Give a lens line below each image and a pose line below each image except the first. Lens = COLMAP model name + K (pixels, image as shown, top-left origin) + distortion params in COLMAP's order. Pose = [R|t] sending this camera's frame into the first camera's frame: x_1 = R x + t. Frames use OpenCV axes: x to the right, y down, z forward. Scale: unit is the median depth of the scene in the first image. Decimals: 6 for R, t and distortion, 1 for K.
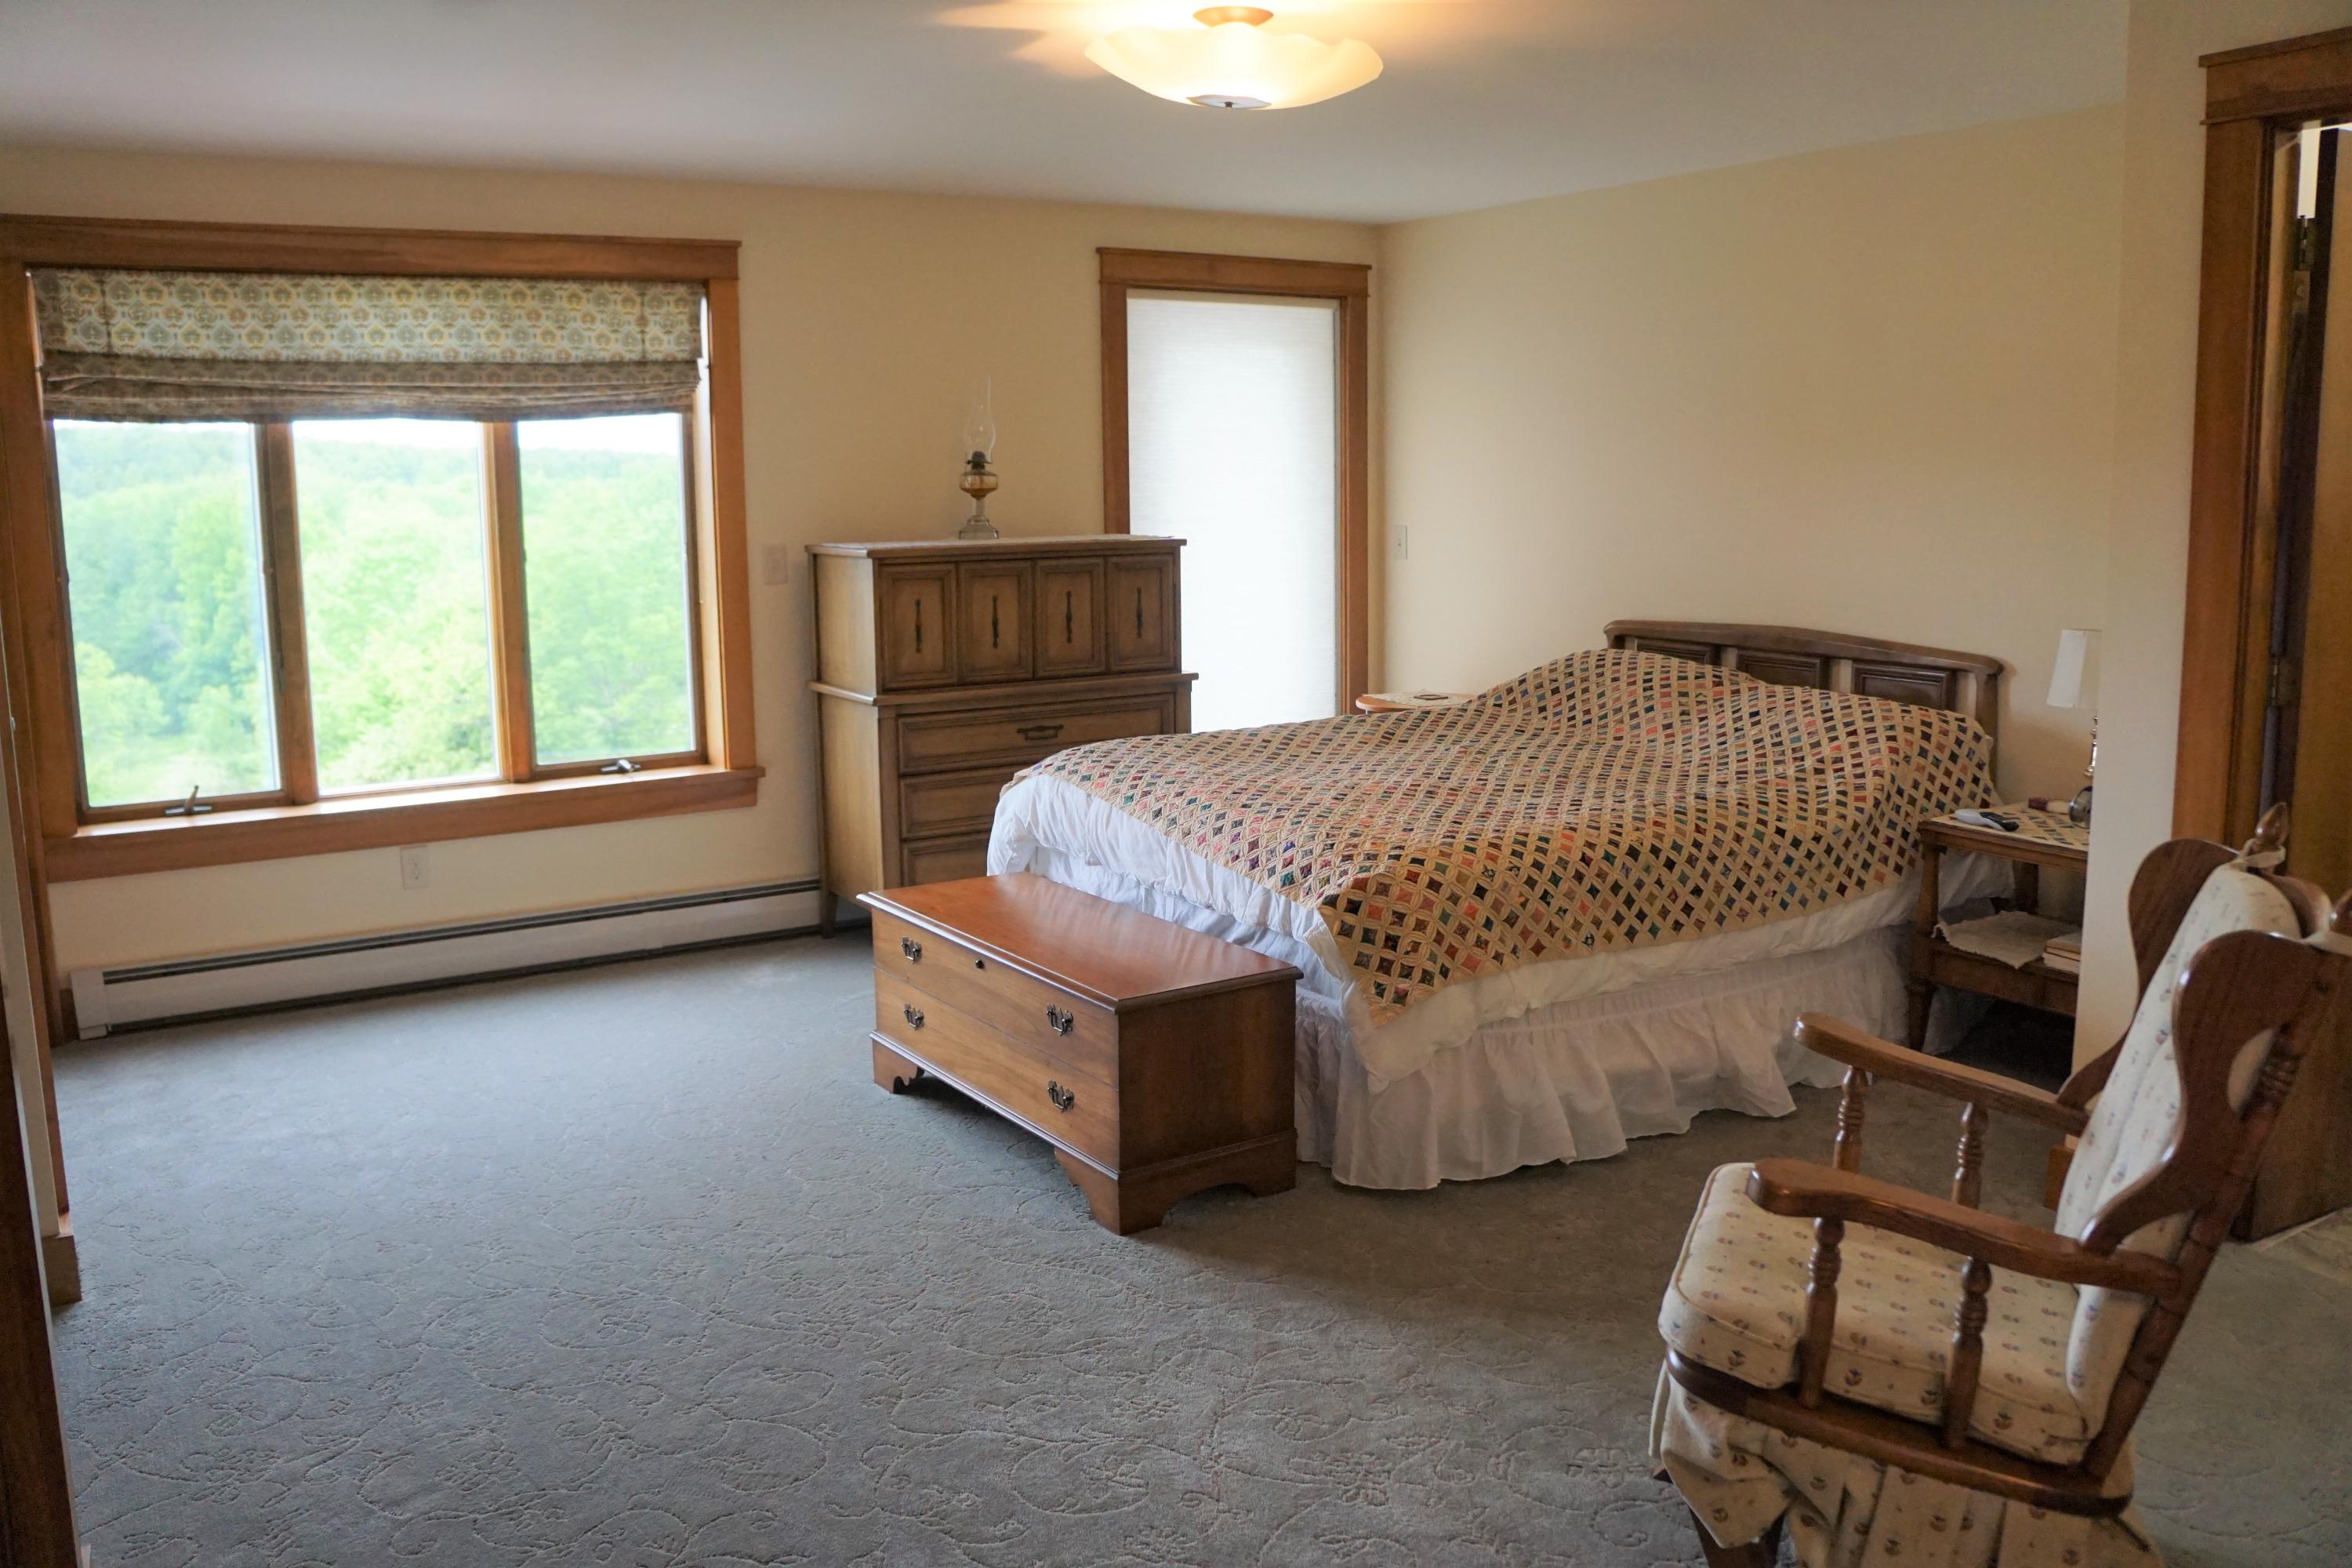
lens RADIAL K [[1894.4, 0, 1140.2], [0, 1894.4, 736.1], [0, 0, 1]] dist [-0.193252, 0.175061]
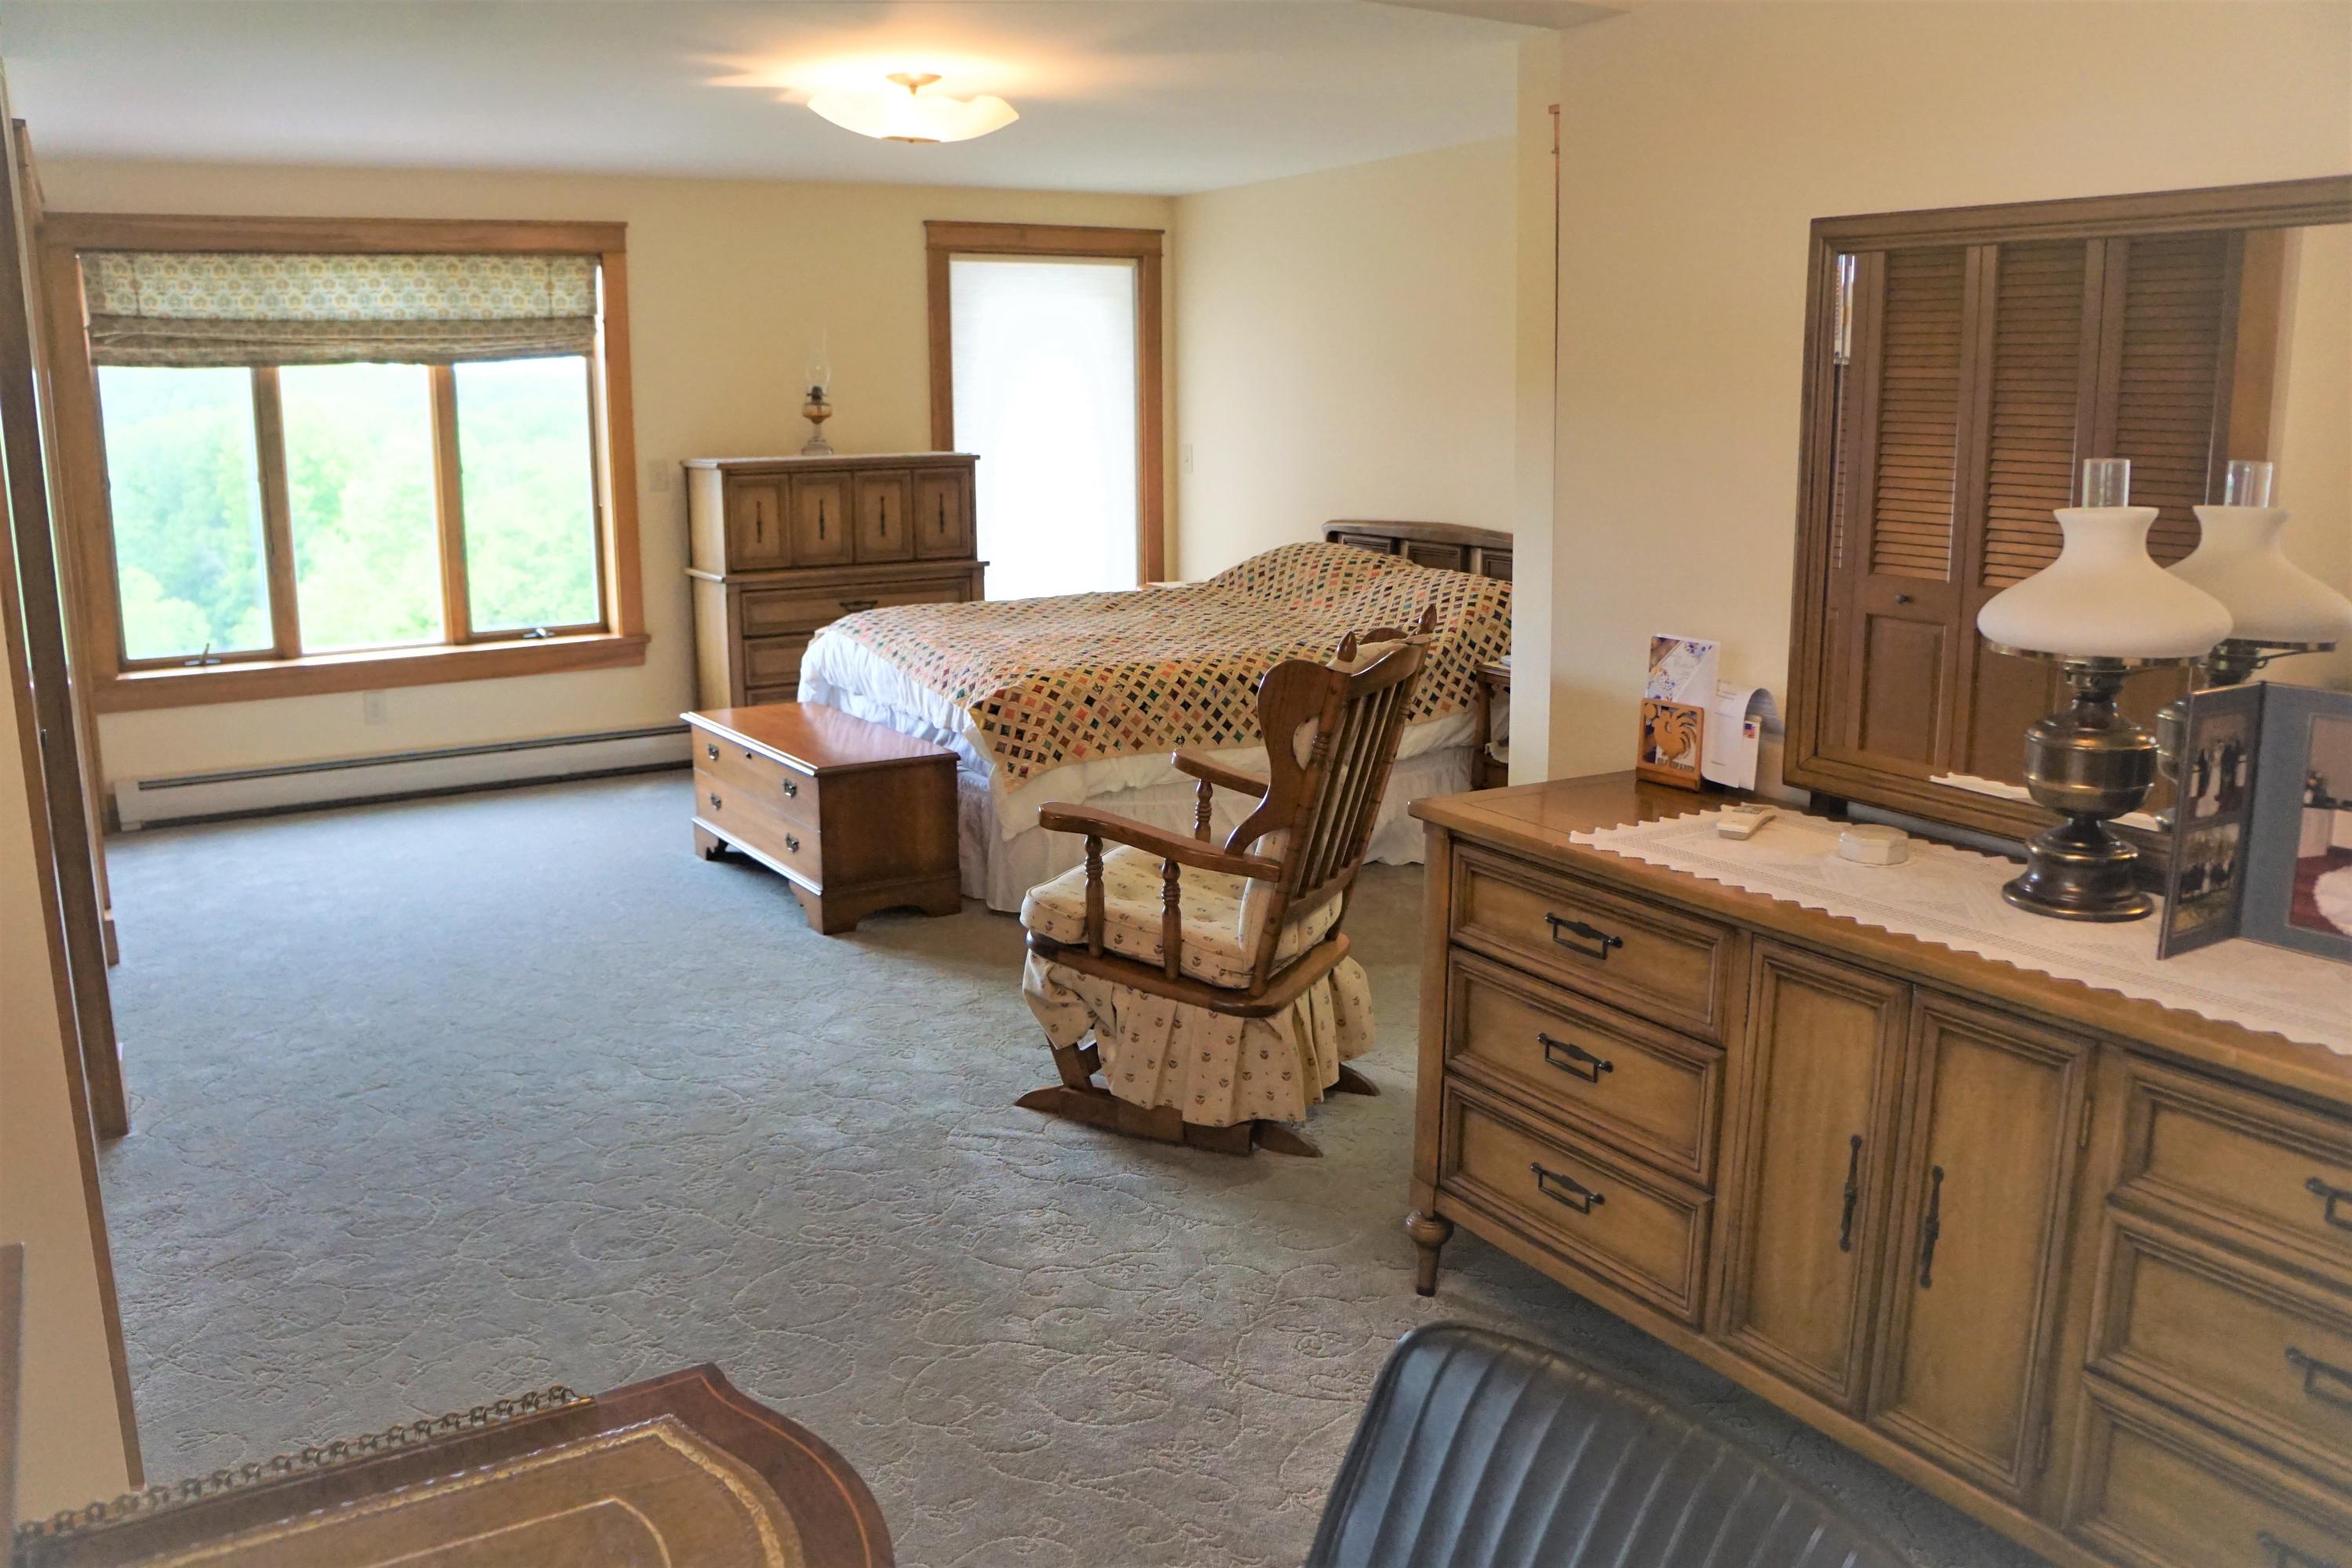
lens RADIAL K [[1894.4, 0, 1140.2], [0, 1894.4, 736.1], [0, 0, 1]] dist [-0.193252, 0.175061]
pose [[0.999731, 0.005928, -0.022424, 0.190807], [-0.005078, 0.999272, 0.037802, 0.042188], [0.022632, -0.037678, 0.999034, -0.312092]]
